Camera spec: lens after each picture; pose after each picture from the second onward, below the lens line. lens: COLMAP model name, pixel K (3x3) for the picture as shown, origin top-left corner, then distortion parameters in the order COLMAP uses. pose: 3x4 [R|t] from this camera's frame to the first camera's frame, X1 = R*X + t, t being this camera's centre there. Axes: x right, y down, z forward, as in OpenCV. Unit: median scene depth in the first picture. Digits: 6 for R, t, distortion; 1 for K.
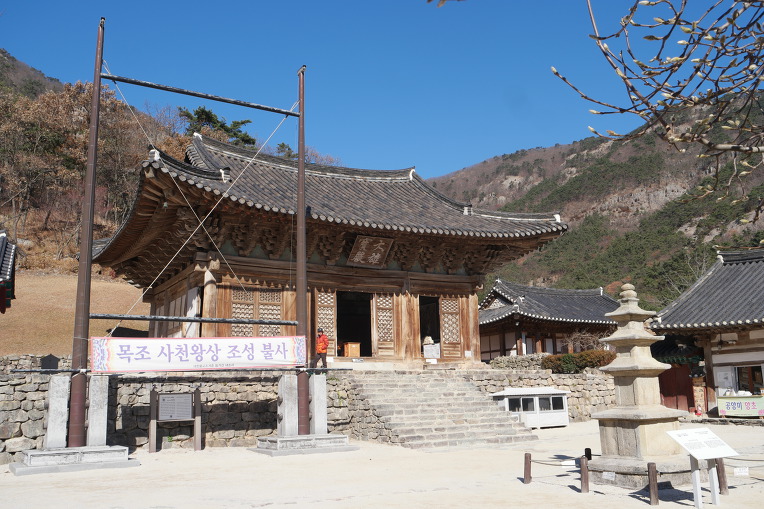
lens RADIAL K [[694.4, 0, 382.4], [0, 694.4, 257.6], [0, 0, 1]] dist [0.012765, 0.000000]
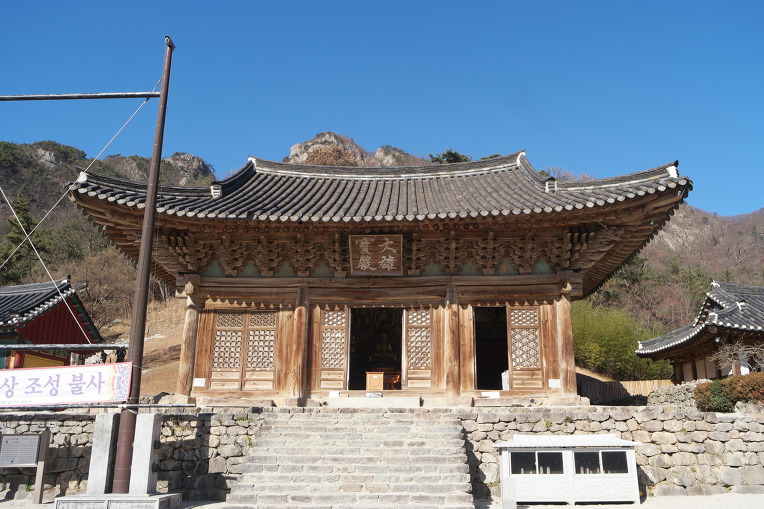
lens RADIAL K [[640.1, 0, 382.7], [0, 640.1, 251.5], [0, 0, 1]] dist [-0.007031, -0.004873]
pose [[0.842141, -0.128347, -0.523761, 0.361702], [0.087426, 0.990909, -0.102251, 0.061409], [0.532124, 0.040320, 0.845706, 0.380661]]
